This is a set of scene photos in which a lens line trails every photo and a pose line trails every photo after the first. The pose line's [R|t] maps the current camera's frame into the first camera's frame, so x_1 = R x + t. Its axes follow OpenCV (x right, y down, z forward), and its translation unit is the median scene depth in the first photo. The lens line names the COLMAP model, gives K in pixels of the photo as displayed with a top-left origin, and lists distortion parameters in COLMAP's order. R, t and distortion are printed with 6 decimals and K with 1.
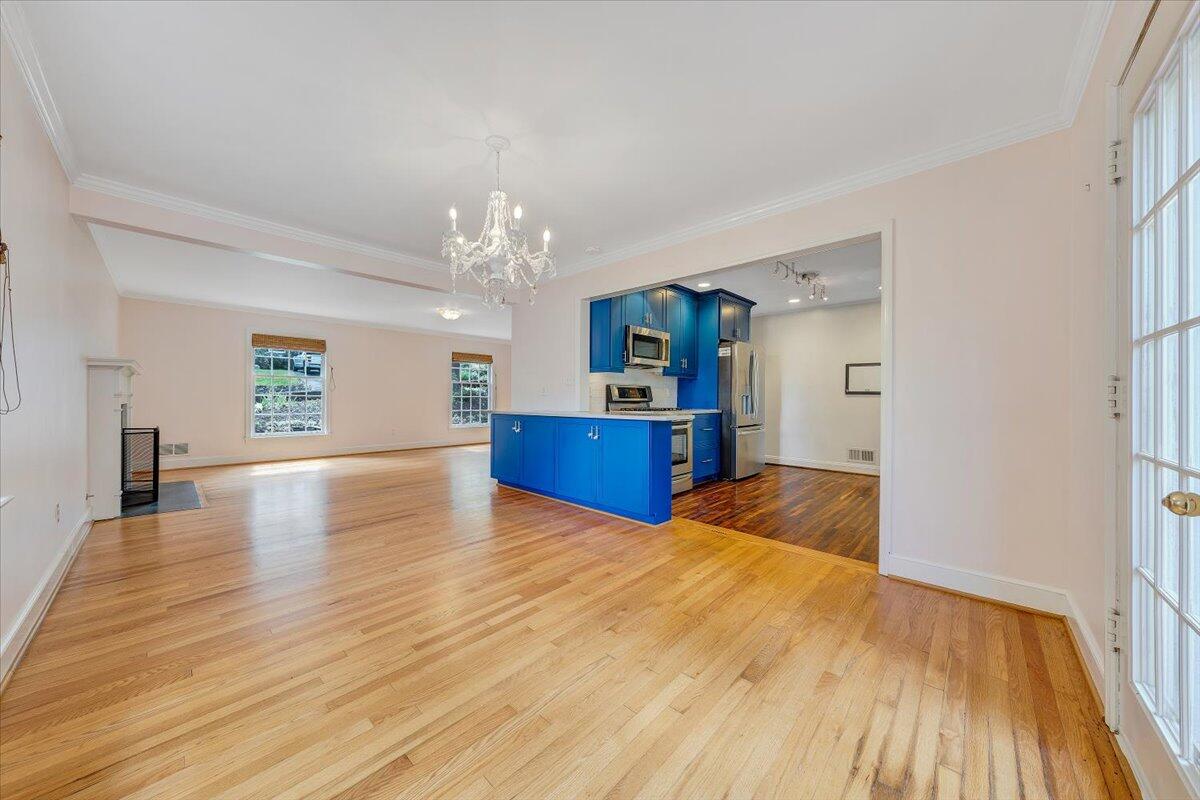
lens RADIAL K [[409.5, 0, 599.4], [0, 409.5, 397.1], [0, 0, 1]] dist [0.000940, -0.000080]
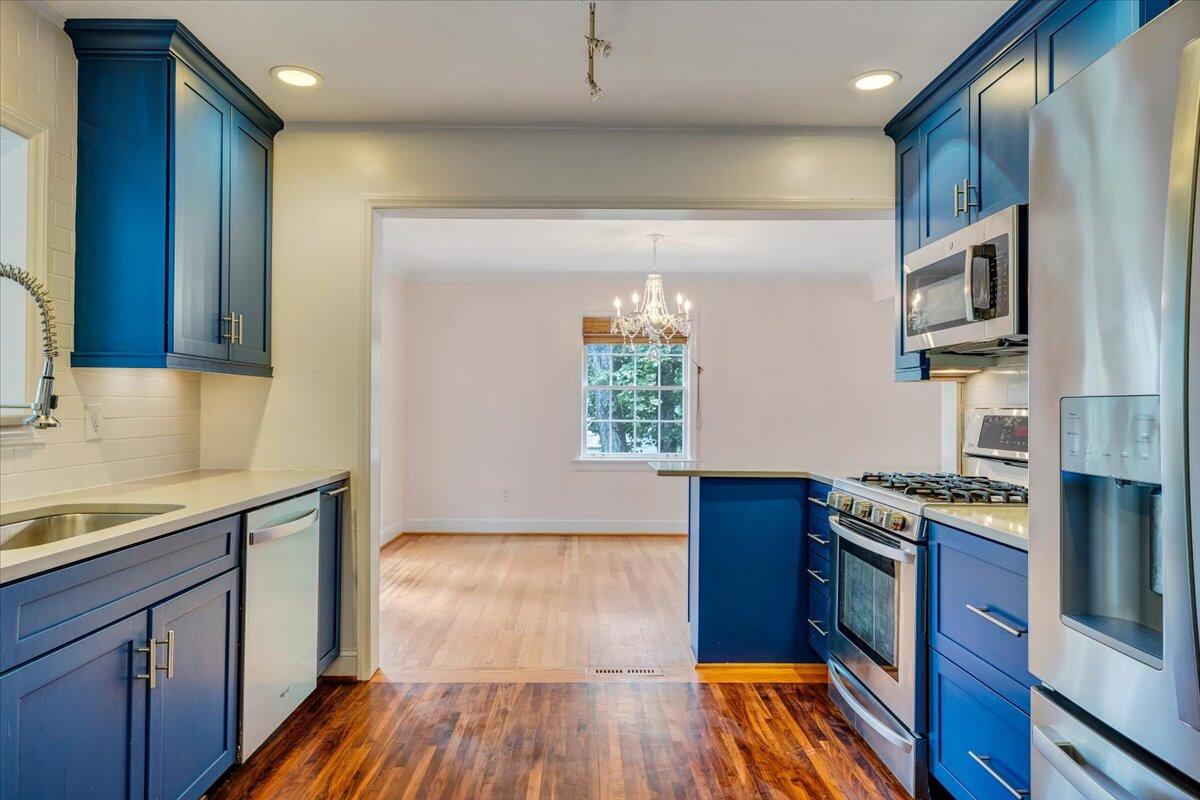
lens RADIAL K [[721.6, 0, 593.7], [0, 721.6, 402.1], [0, 0, 1]] dist [-0.000698, -0.003832]
pose [[-0.723819, -0.013182, -0.689864, 0.913248], [-0.006471, 0.999903, -0.012317, -0.032427], [0.689960, -0.004451, -0.723834, 1.550328]]
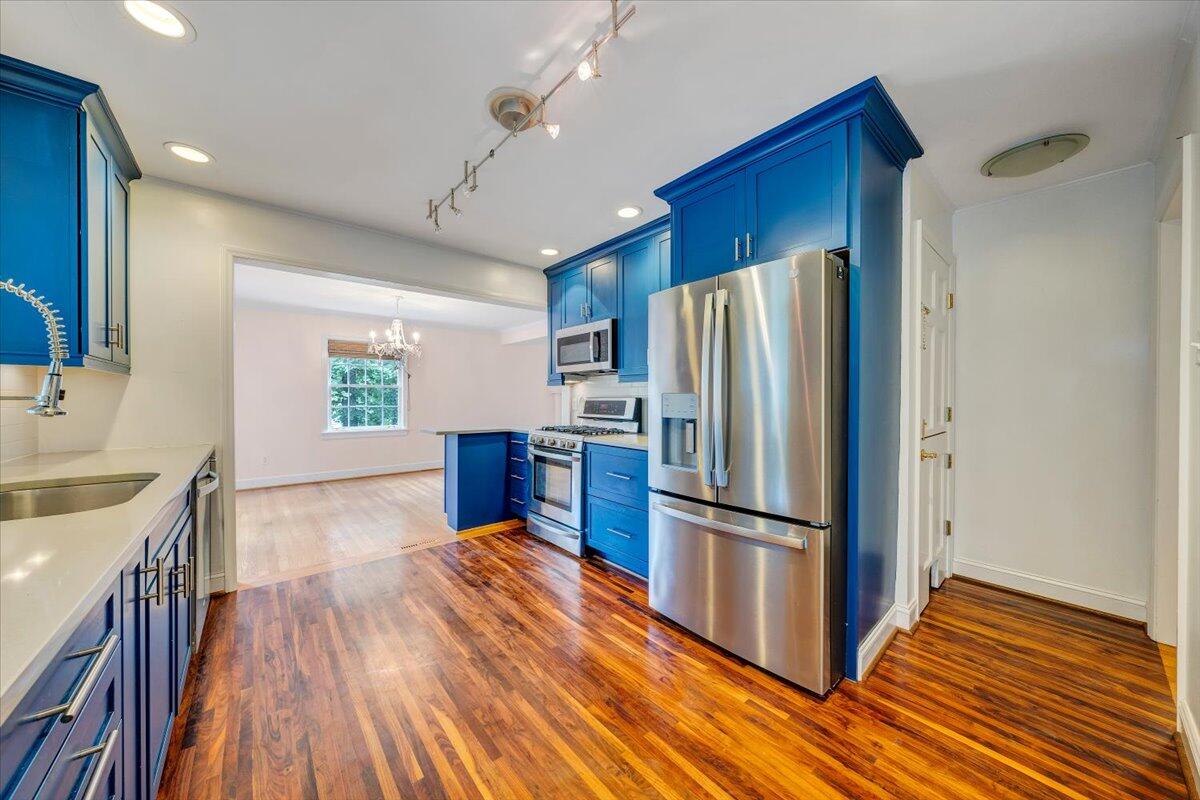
lens RADIAL K [[409.5, 0, 593.5], [0, 409.5, 401.7], [0, 0, 1]] dist [0.000940, -0.000080]
pose [[-0.119177, 0.003272, -0.992868, 1.128068], [0.002229, 0.999993, 0.003028, -0.030436], [0.992870, -0.001852, -0.119184, 1.424169]]
